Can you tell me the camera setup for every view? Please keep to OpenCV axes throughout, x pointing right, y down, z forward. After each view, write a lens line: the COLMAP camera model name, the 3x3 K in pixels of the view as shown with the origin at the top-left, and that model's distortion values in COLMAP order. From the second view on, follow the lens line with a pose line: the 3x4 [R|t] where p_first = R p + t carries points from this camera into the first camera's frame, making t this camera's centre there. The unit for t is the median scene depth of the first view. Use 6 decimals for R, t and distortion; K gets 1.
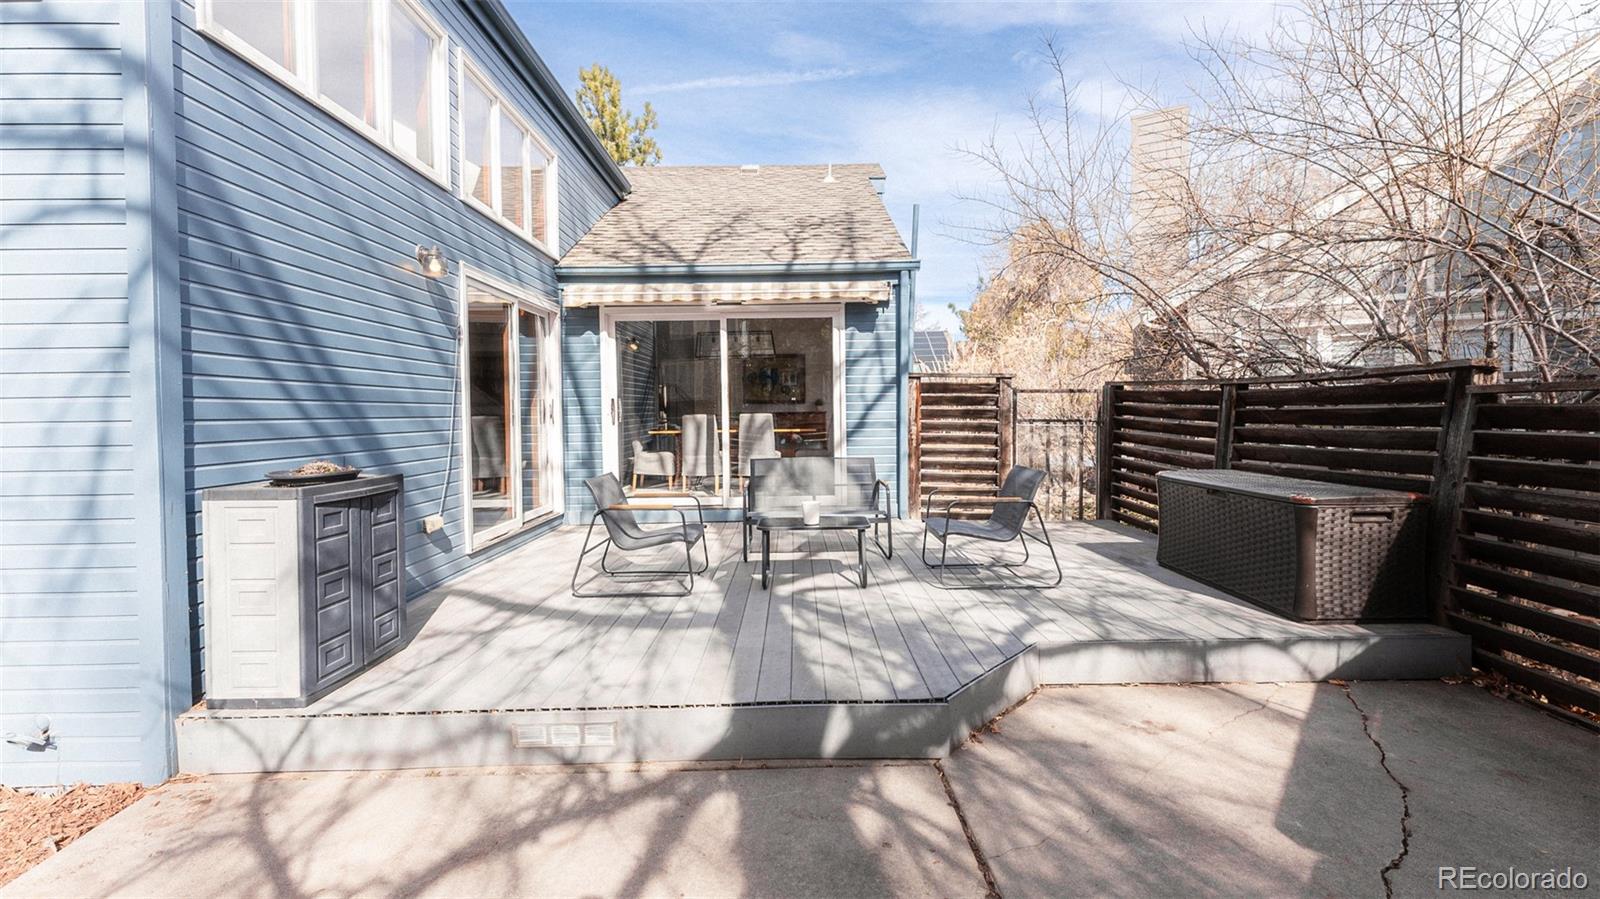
lens RADIAL K [[651.8, 0, 803.5], [0, 651.8, 420.8], [0, 0, 1]] dist [-0.002254, -0.000280]
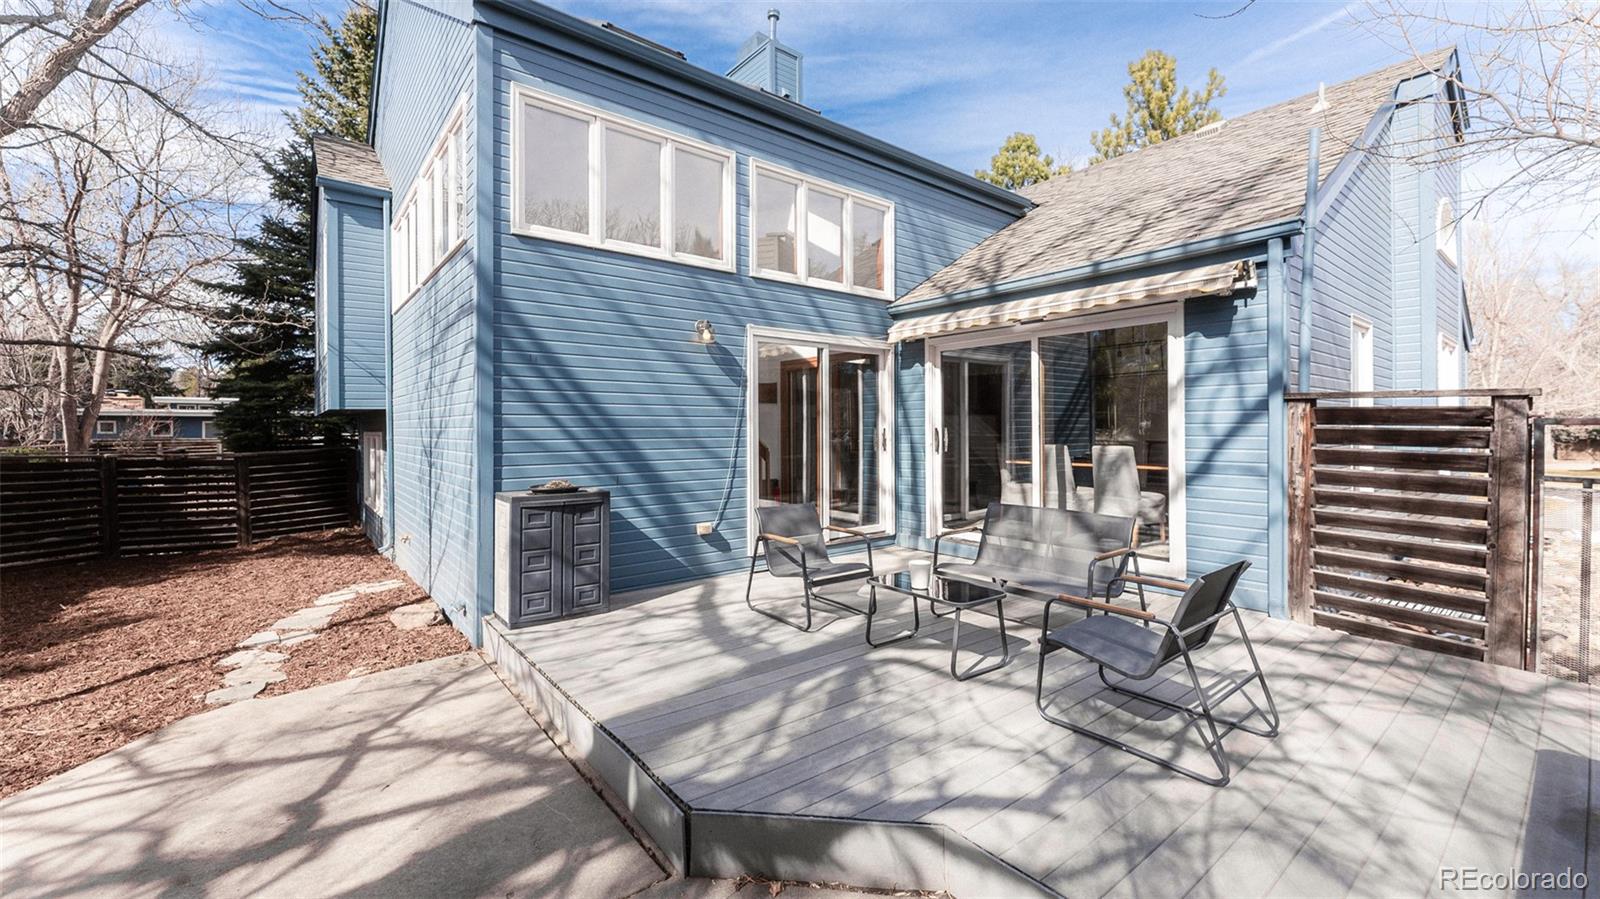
lens RADIAL K [[643.9, 0, 799.7], [0, 643.9, 429.5], [0, 0, 1]] dist [-0.003553, -0.000289]
pose [[0.610655, 0.011333, -0.791815, 0.388879], [-0.015312, 0.999880, 0.002503, -0.033091], [0.791748, 0.010596, 0.610755, 0.232600]]
